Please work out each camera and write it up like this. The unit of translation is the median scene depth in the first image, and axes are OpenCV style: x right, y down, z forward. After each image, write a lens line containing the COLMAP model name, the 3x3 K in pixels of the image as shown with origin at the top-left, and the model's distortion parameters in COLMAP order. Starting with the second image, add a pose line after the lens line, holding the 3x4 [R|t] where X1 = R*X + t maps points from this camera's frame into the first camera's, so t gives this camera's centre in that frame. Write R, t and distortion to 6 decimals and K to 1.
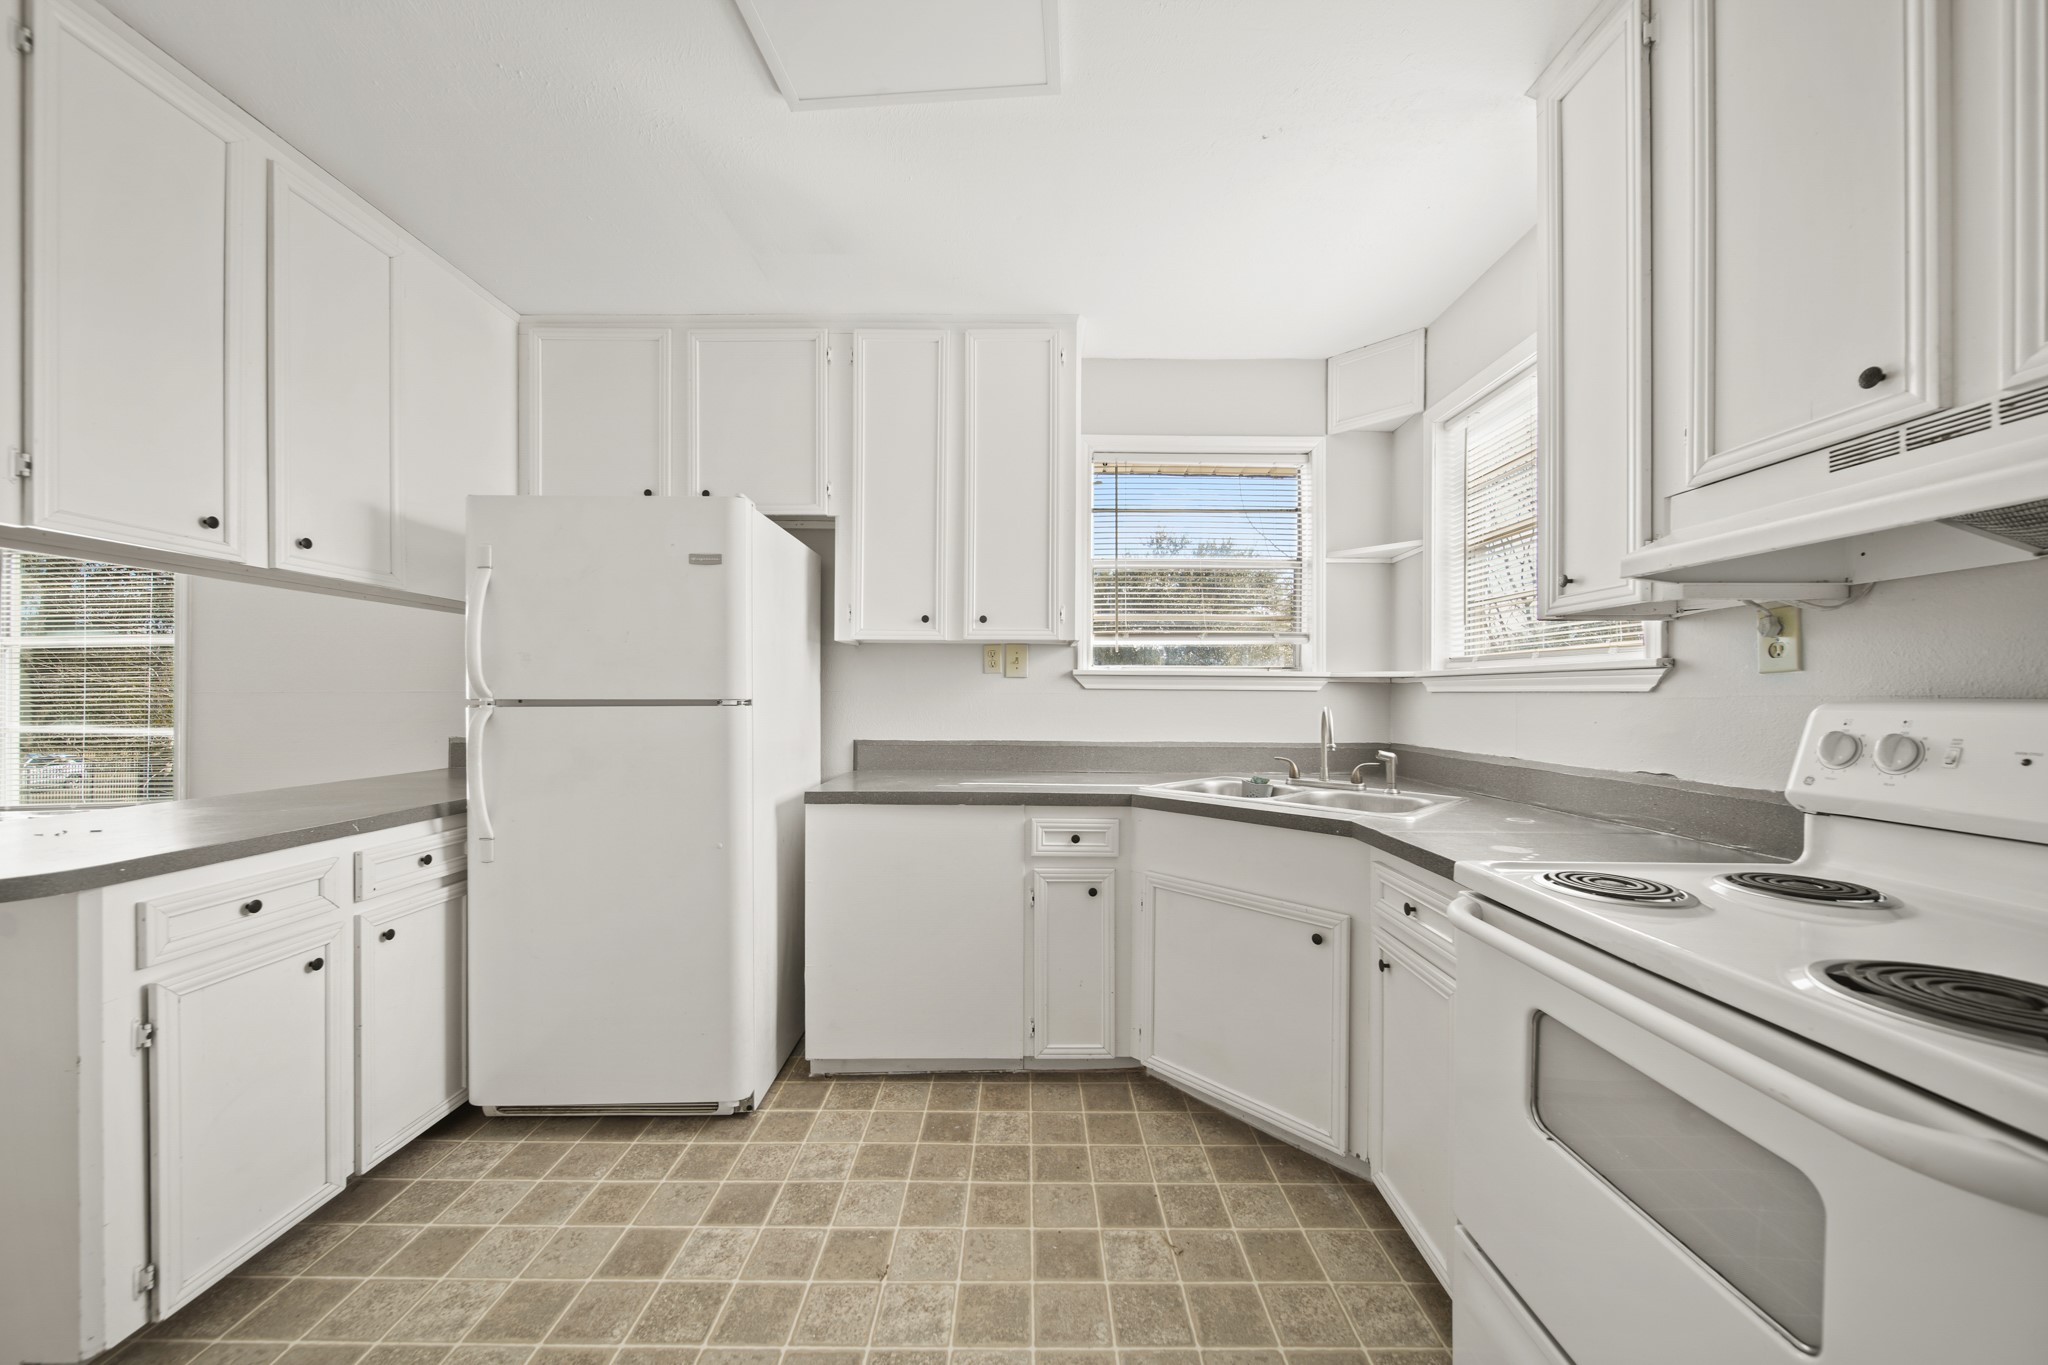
lens RADIAL K [[721.3, 0, 1026.2], [0, 721.3, 684.2], [0, 0, 1]] dist [-0.000794, -0.000235]
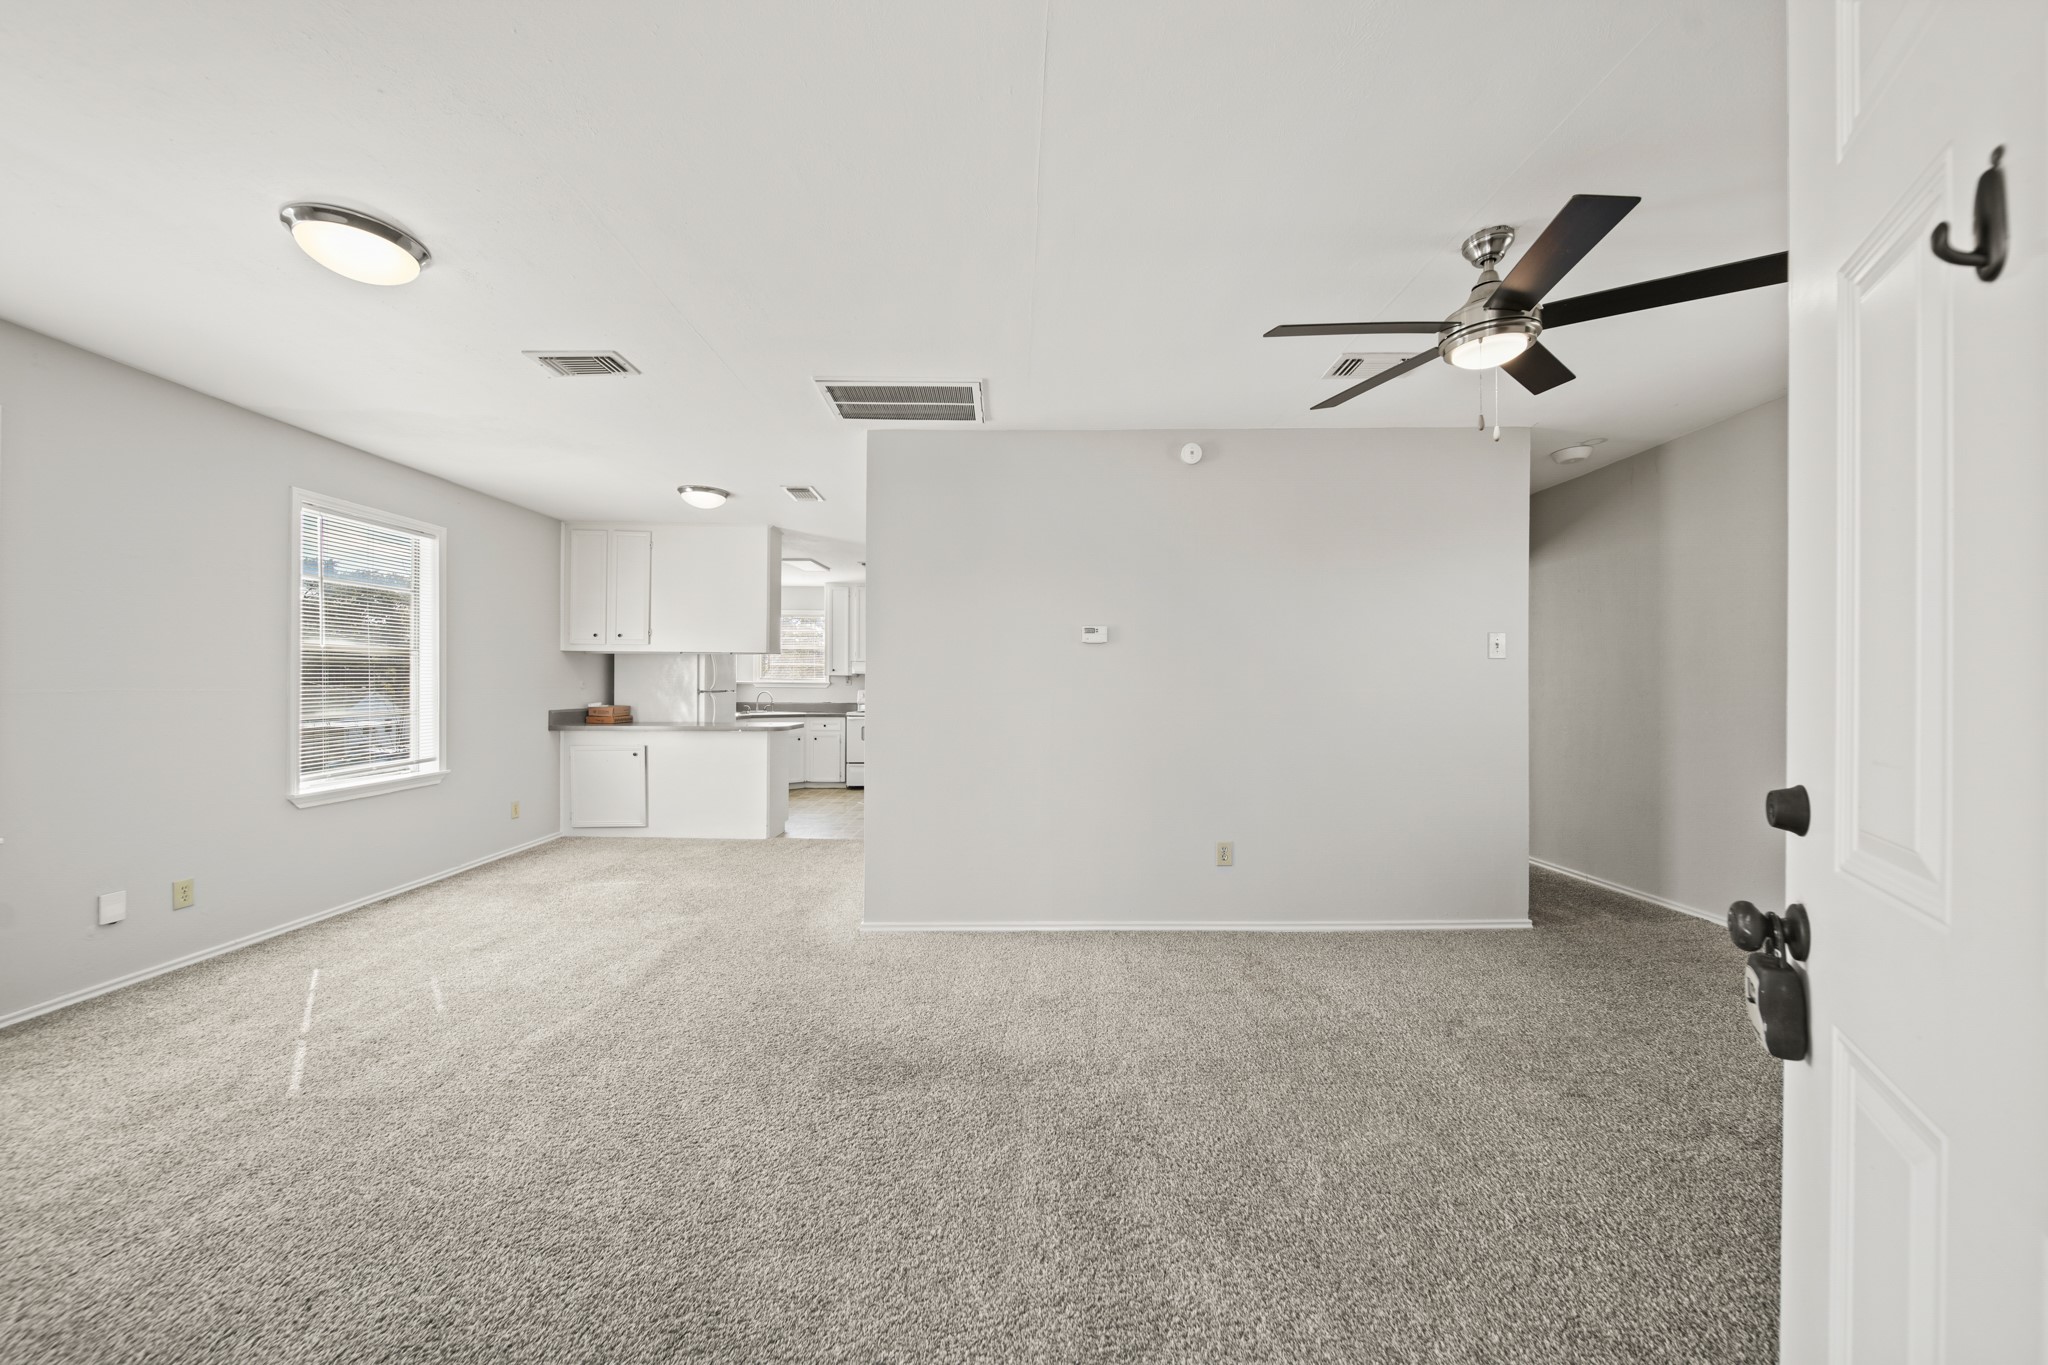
lens RADIAL K [[721.3, 0, 1026.2], [0, 721.3, 684.2], [0, 0, 1]] dist [-0.000794, -0.000235]
pose [[-0.020258, 0.000799, 0.999794, -4.524914], [-0.020900, 0.999781, -0.001222, -0.042623], [-0.999576, -0.020920, -0.020237, -0.429882]]
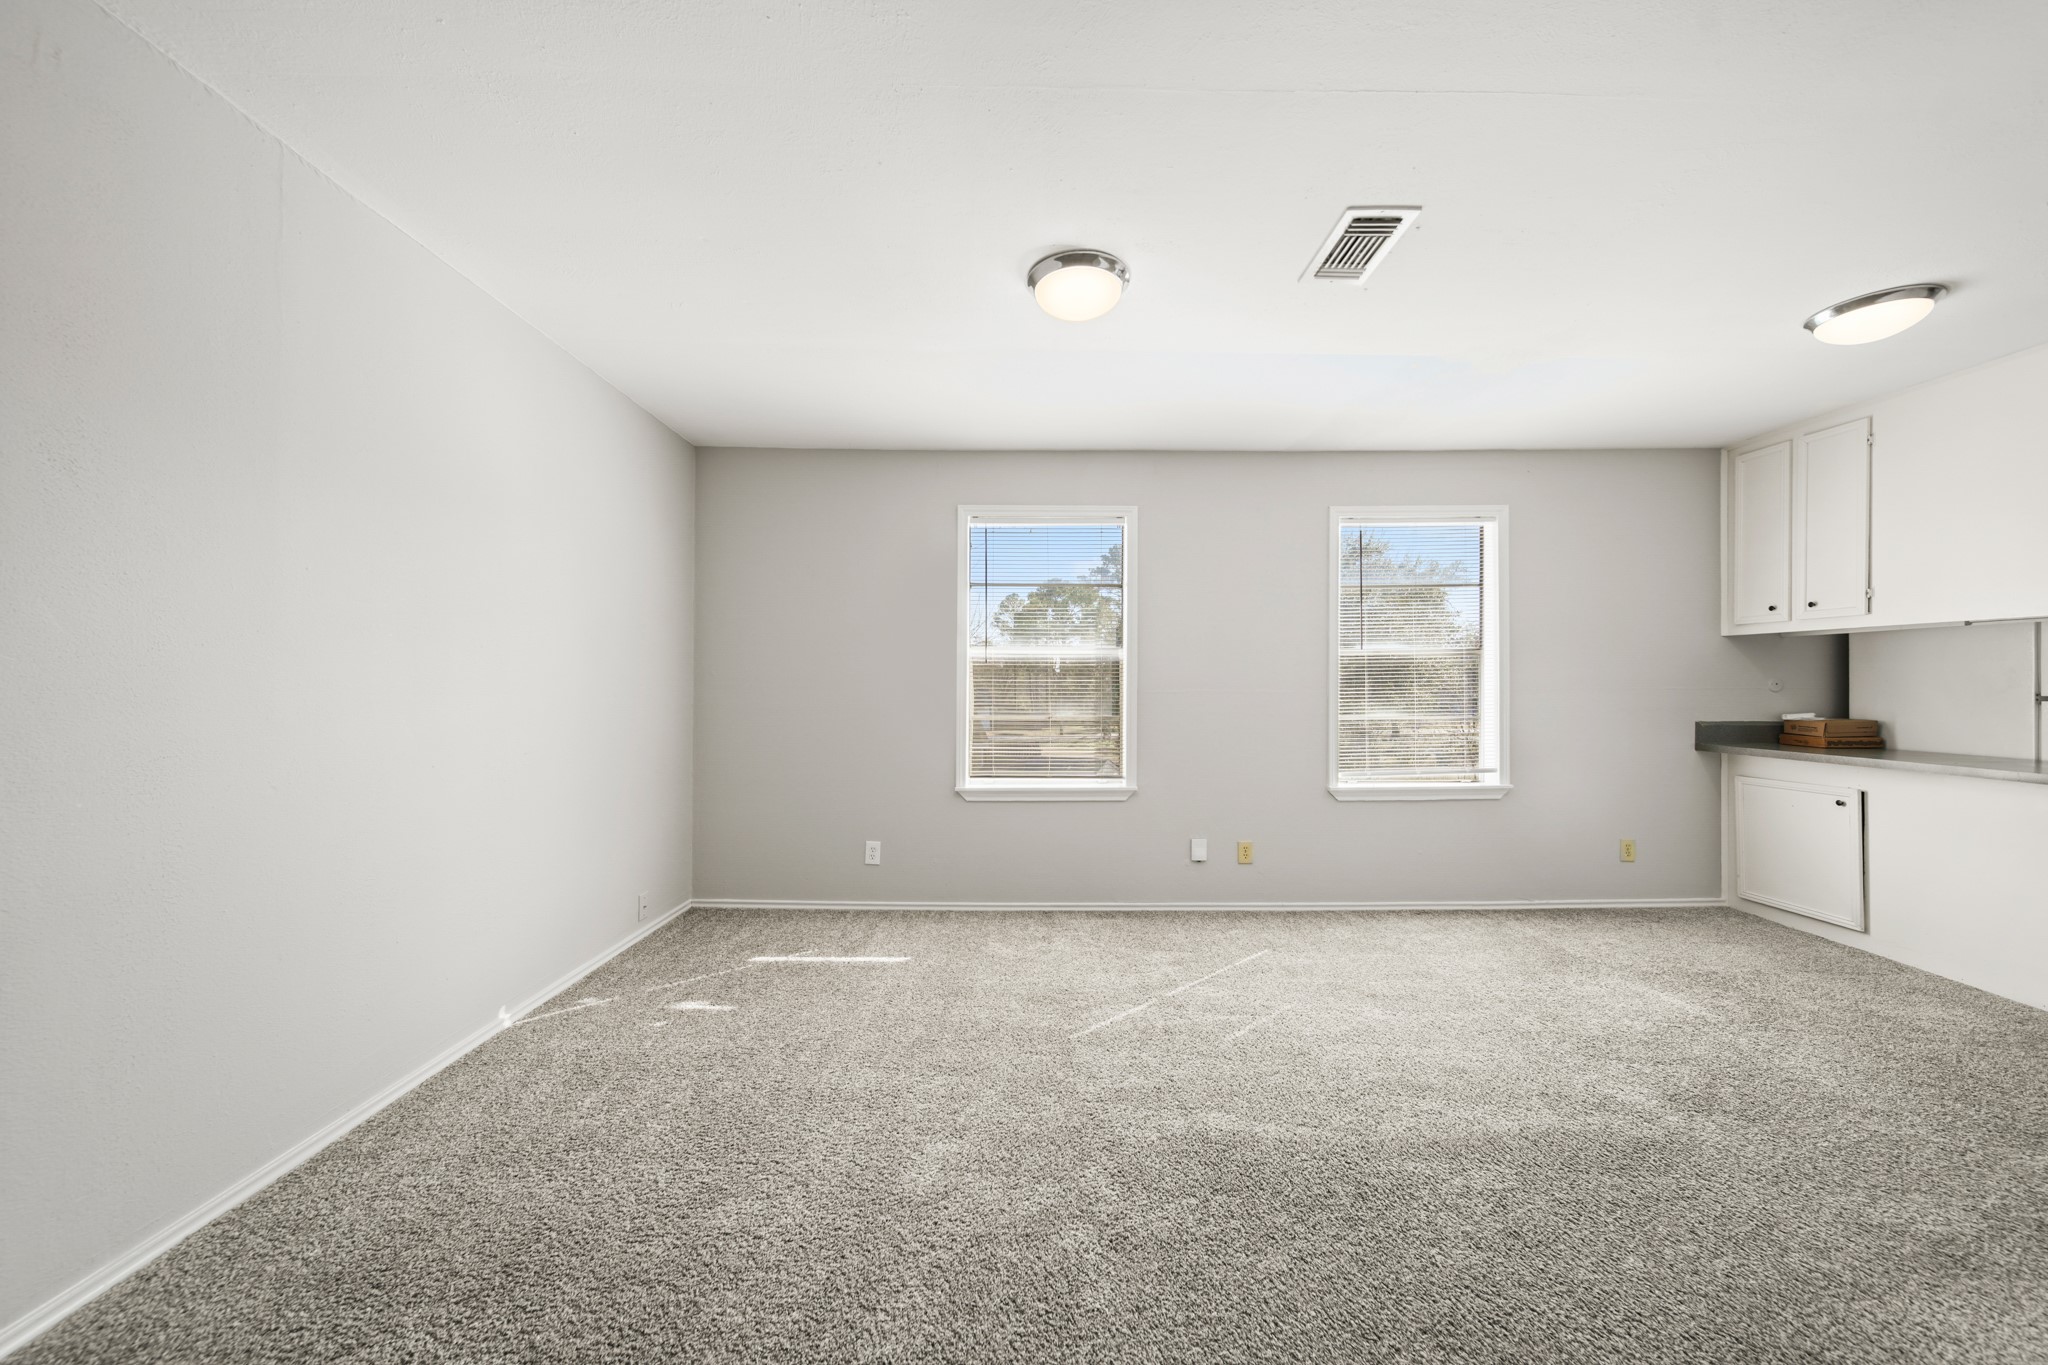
lens RADIAL K [[729.4, 0, 1015.4], [0, 729.4, 683.3], [0, 0, 1]] dist [-0.000398, -0.000047]
pose [[0.999992, -0.003787, 0.001228, -3.422396], [0.003768, 0.999886, 0.014589, -0.048671], [-0.001284, -0.014584, 0.999893, -0.664816]]
